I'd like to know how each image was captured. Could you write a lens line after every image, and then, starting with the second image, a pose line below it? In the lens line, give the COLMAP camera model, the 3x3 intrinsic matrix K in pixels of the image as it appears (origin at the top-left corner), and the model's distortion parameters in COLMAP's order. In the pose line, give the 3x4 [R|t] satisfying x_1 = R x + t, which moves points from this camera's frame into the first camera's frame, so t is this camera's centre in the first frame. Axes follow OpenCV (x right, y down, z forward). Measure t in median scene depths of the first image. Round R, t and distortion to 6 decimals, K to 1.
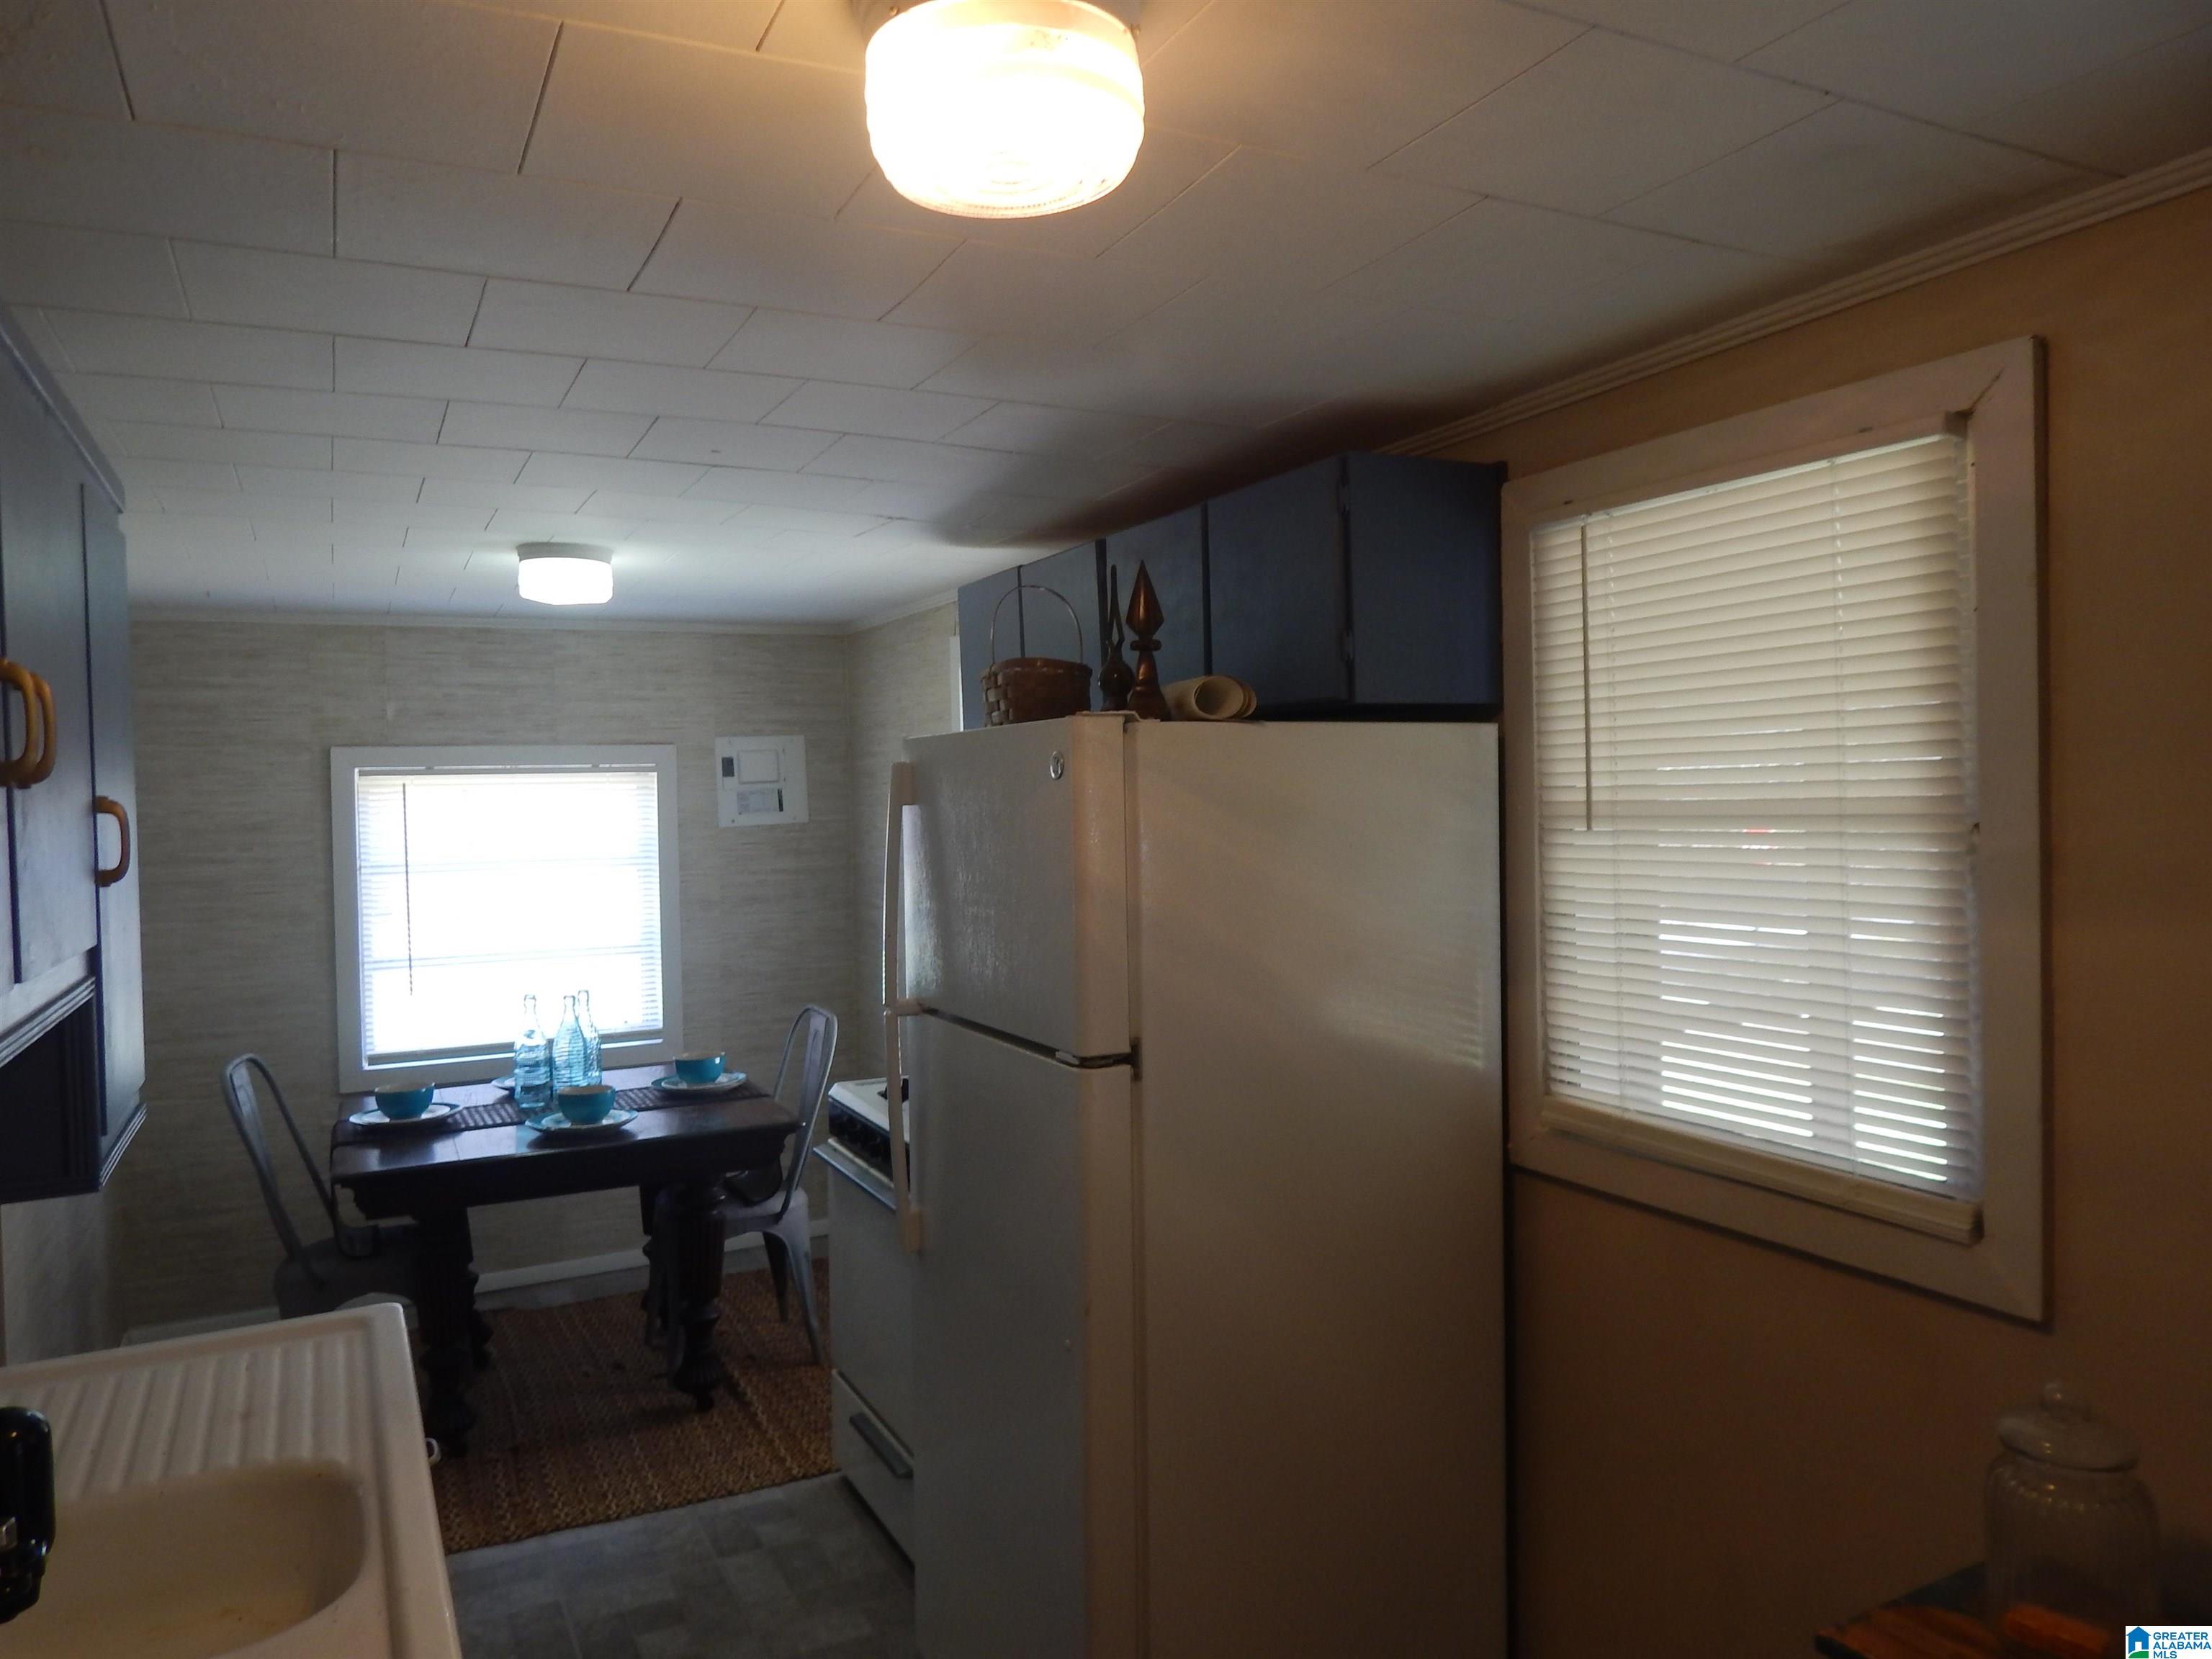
lens RADIAL K [[1488.2, 0, 1106.0], [0, 1488.2, 829.5], [0, 0, 1]] dist [0.005941, -0.008915]
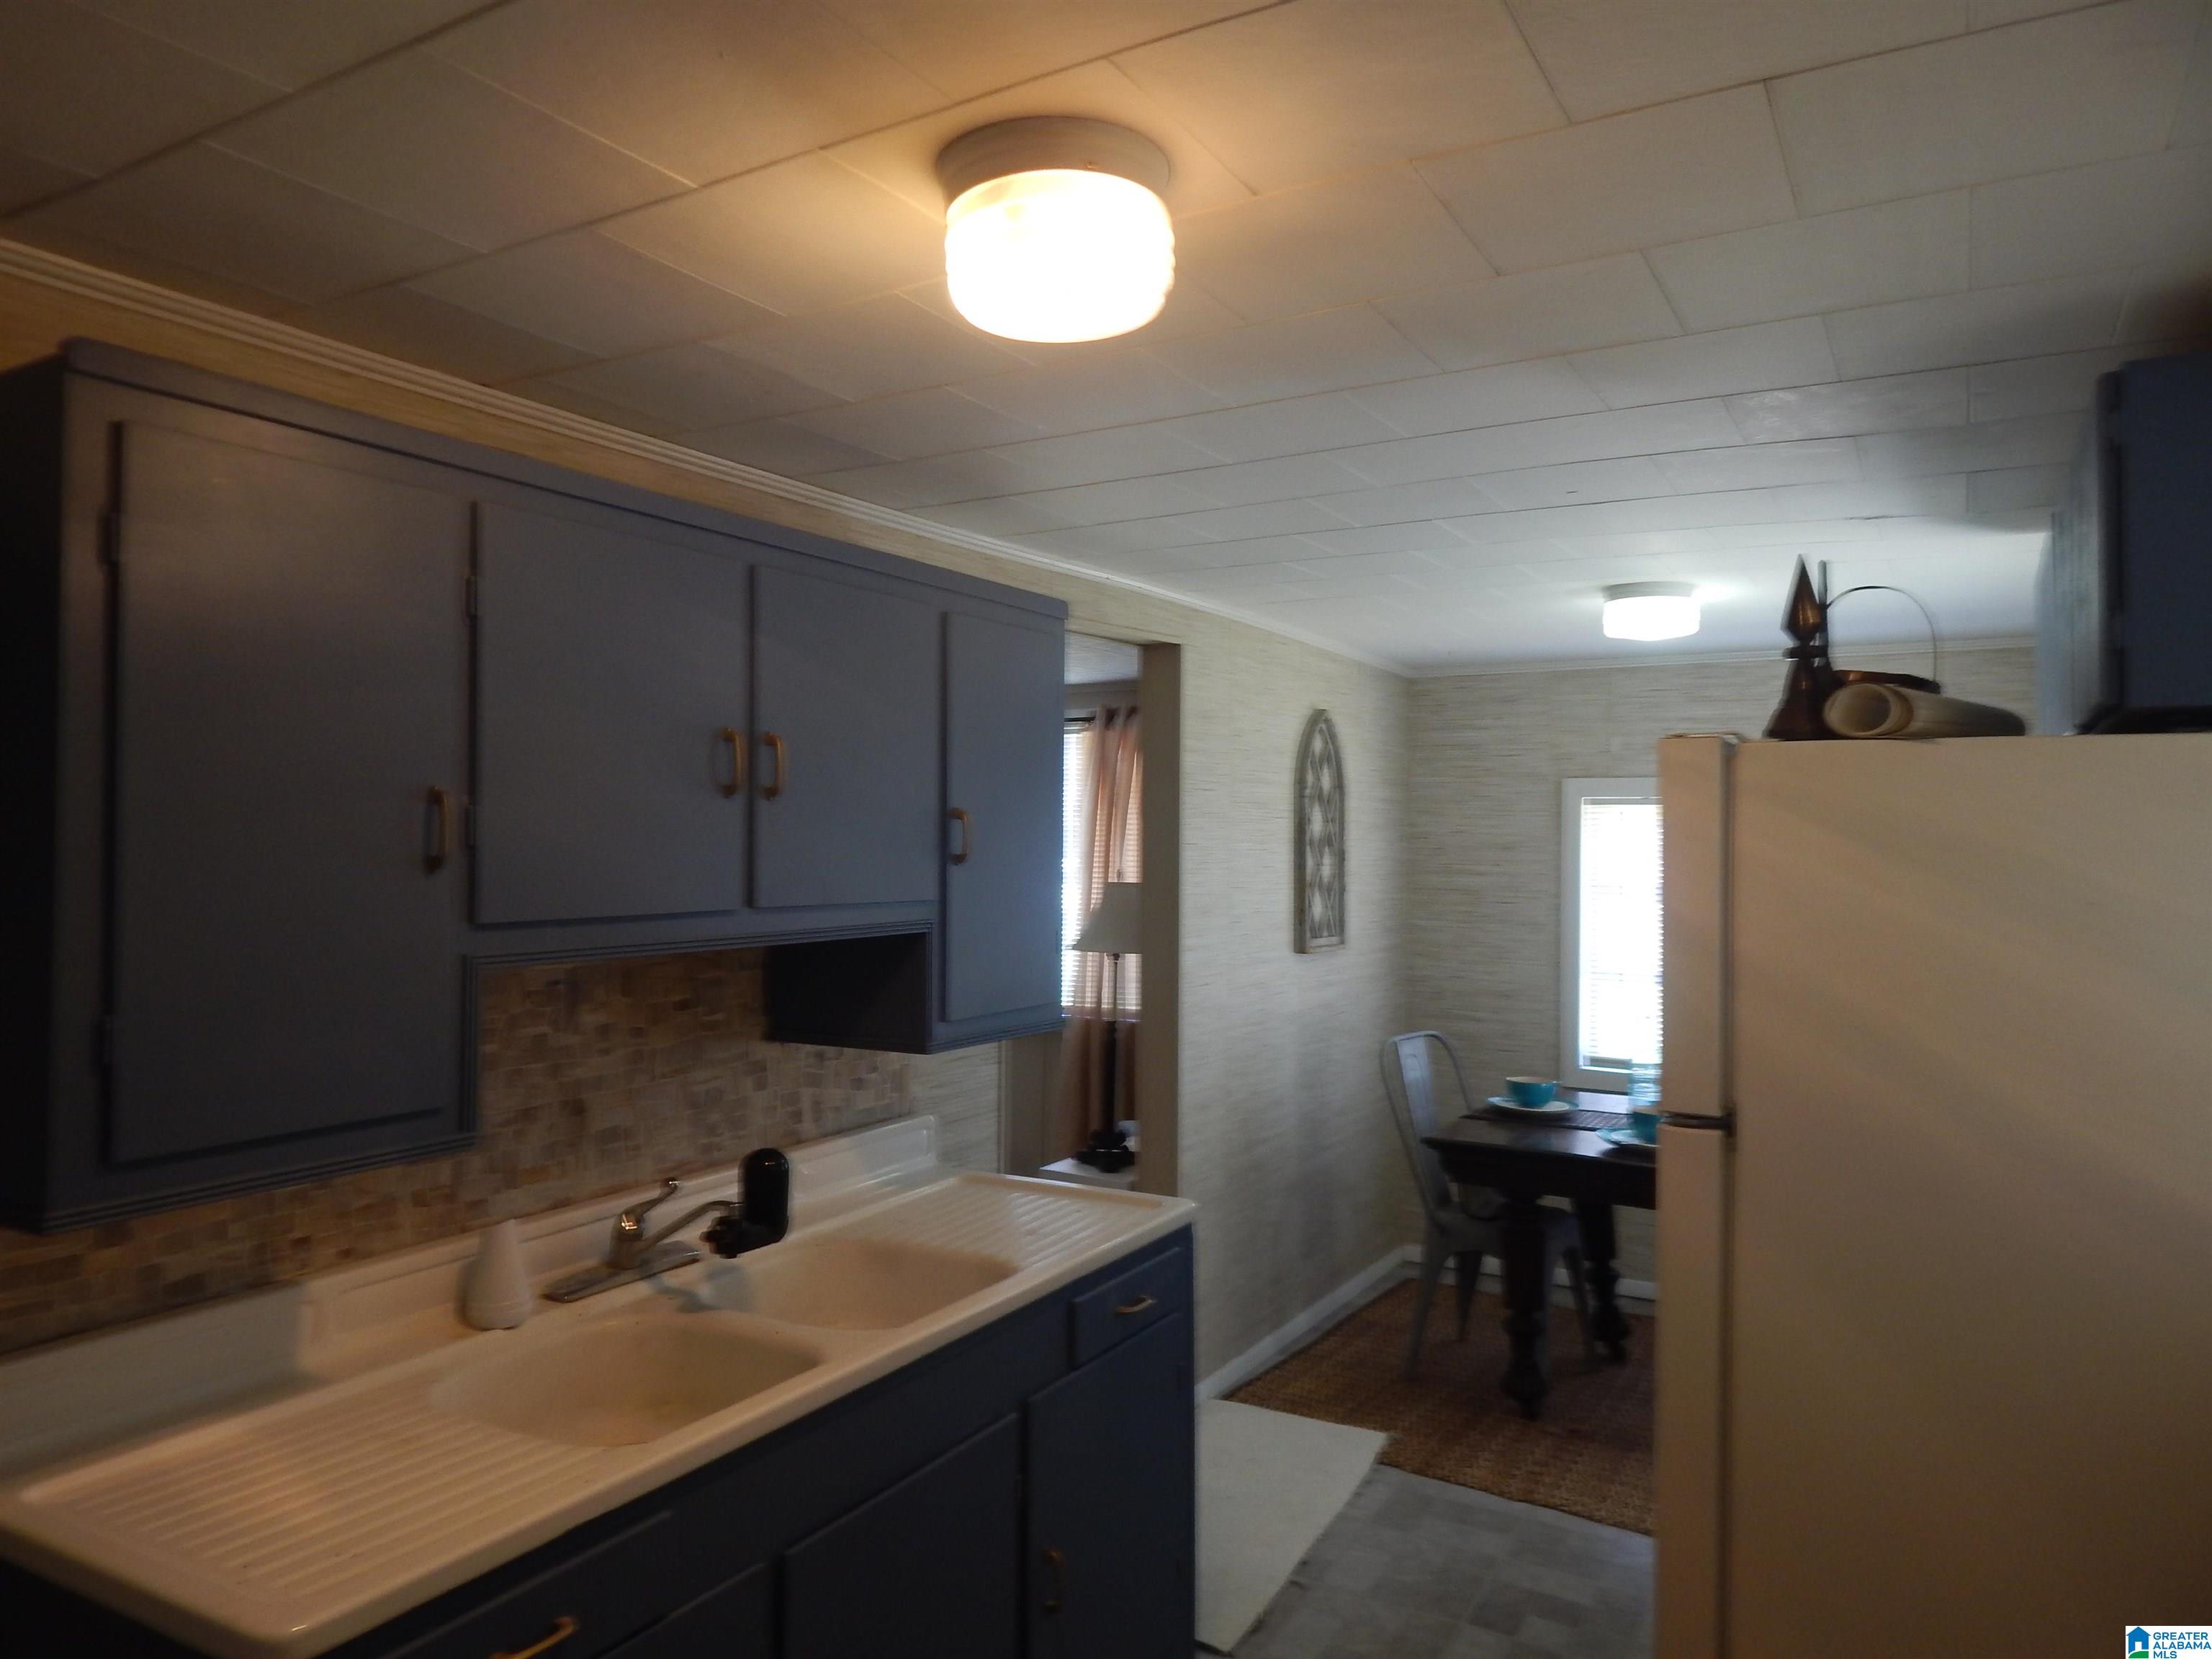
lens RADIAL K [[1488.2, 0, 1106.0], [0, 1488.2, 829.5], [0, 0, 1]] dist [0.005941, -0.008915]
pose [[0.547622, 0.026900, -0.836293, 0.291316], [-0.047253, 0.998882, 0.001187, -0.001886], [0.835390, 0.038868, 0.548281, 0.110683]]
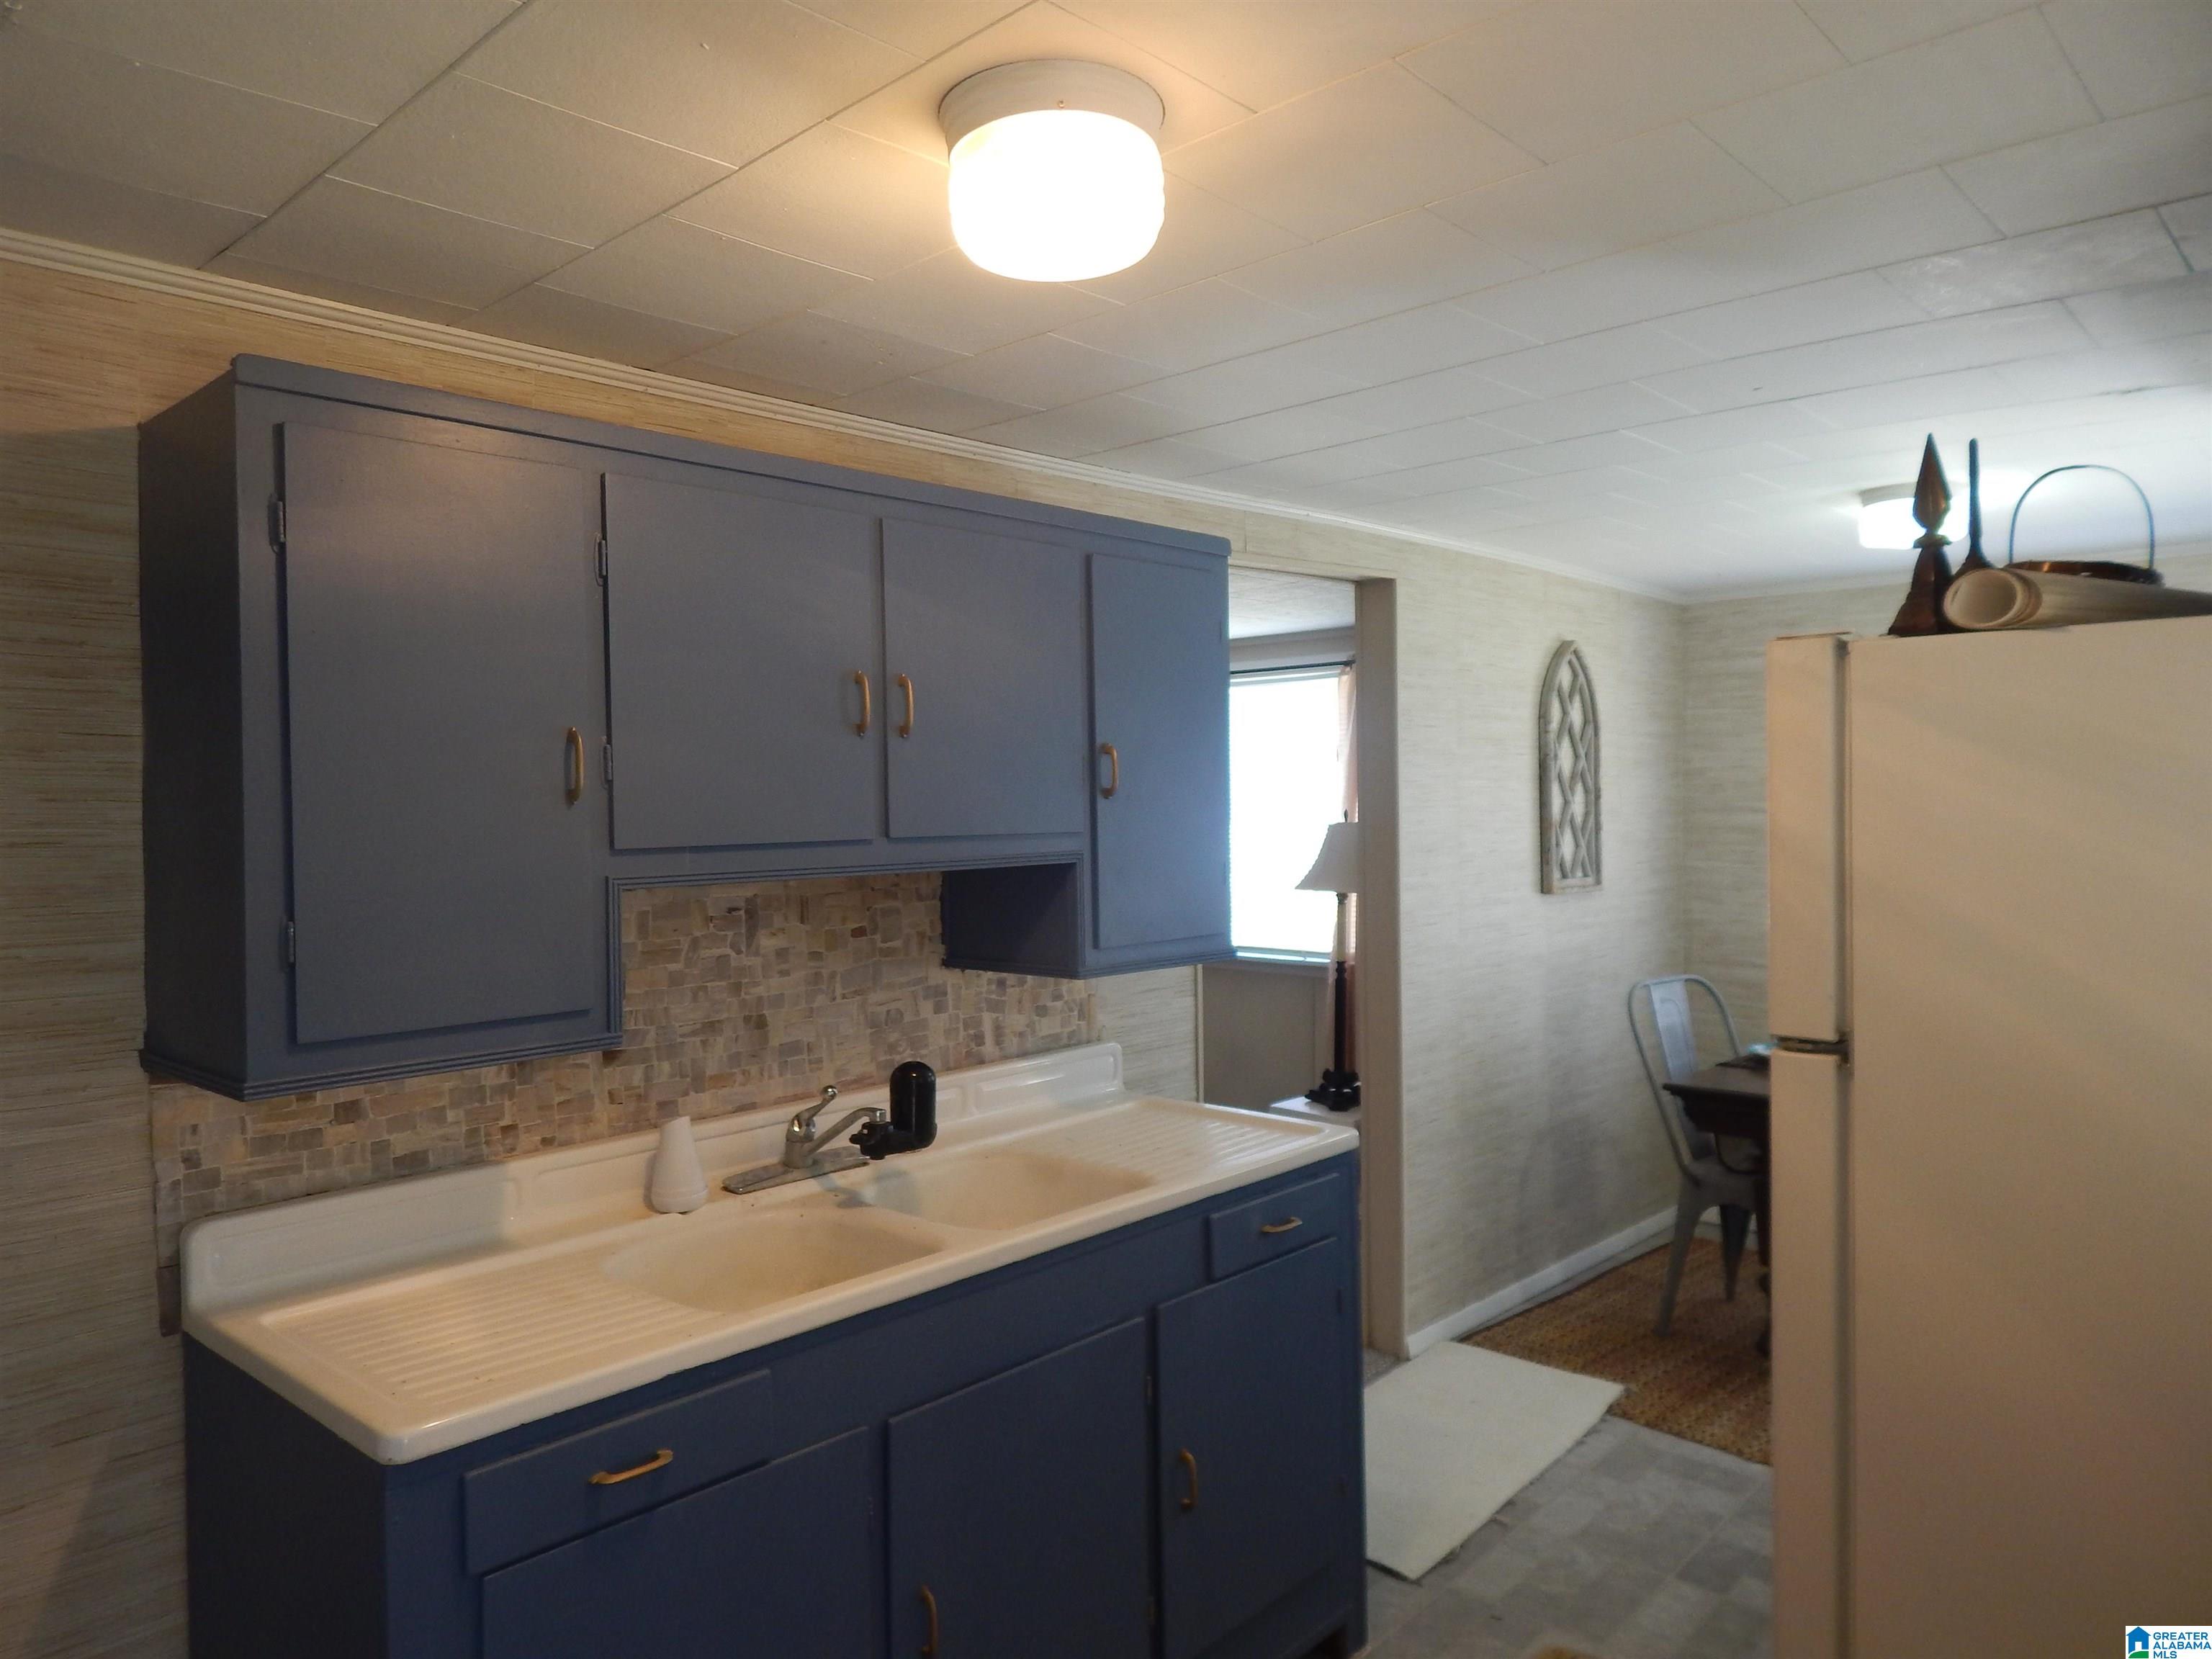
lens RADIAL K [[1488.2, 0, 1106.0], [0, 1488.2, 829.5], [0, 0, 1]] dist [0.005941, -0.008915]
pose [[0.348688, 0.044359, -0.936189, 0.342867], [-0.024544, 0.998969, 0.038192, 0.005657], [0.936917, 0.009661, 0.349417, 0.175317]]
